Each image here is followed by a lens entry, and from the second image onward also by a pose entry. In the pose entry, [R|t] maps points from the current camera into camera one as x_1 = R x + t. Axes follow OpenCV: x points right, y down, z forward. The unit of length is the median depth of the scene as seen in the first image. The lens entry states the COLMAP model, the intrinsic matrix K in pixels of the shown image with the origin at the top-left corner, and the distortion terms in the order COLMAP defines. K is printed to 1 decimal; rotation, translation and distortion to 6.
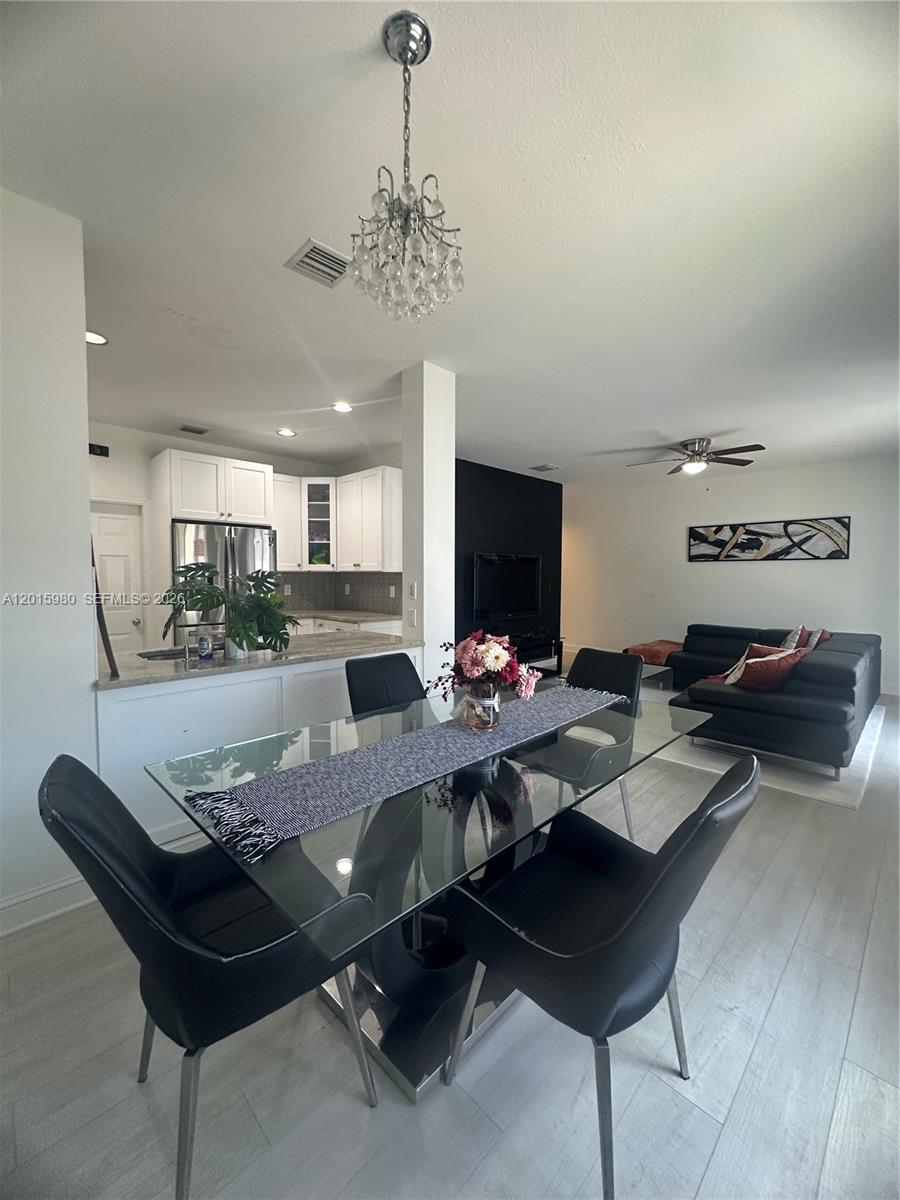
lens RADIAL K [[481.2, 0, 446.8], [0, 481.2, 604.0], [0, 0, 1]] dist [-0.005040, 0.000862]
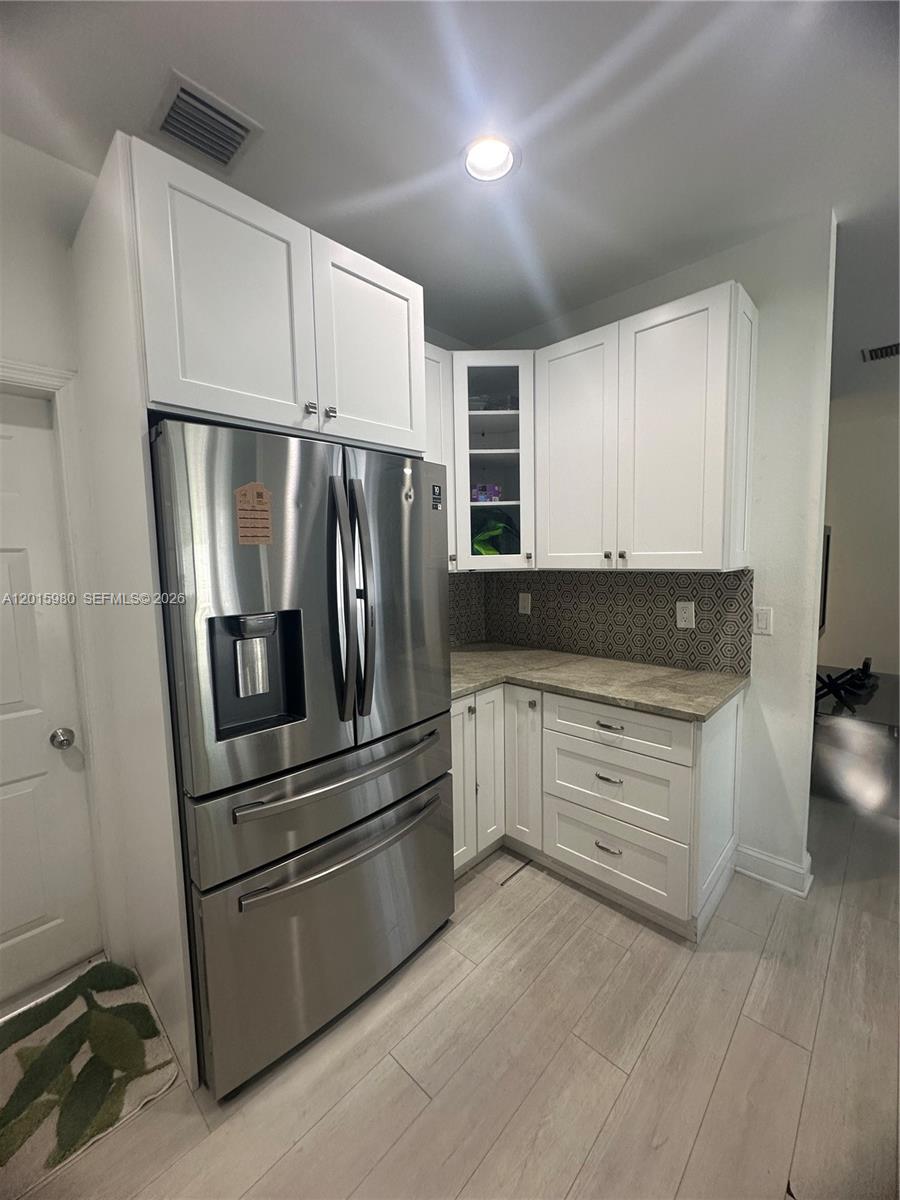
lens RADIAL K [[481.2, 0, 446.8], [0, 481.2, 599.6], [0, 0, 1]] dist [-0.005040, 0.000862]
pose [[0.998871, -0.036650, 0.030226, -0.328005], [0.035705, 0.998874, 0.031233, -0.057511], [-0.031336, -0.030119, 0.999055, 0.567976]]
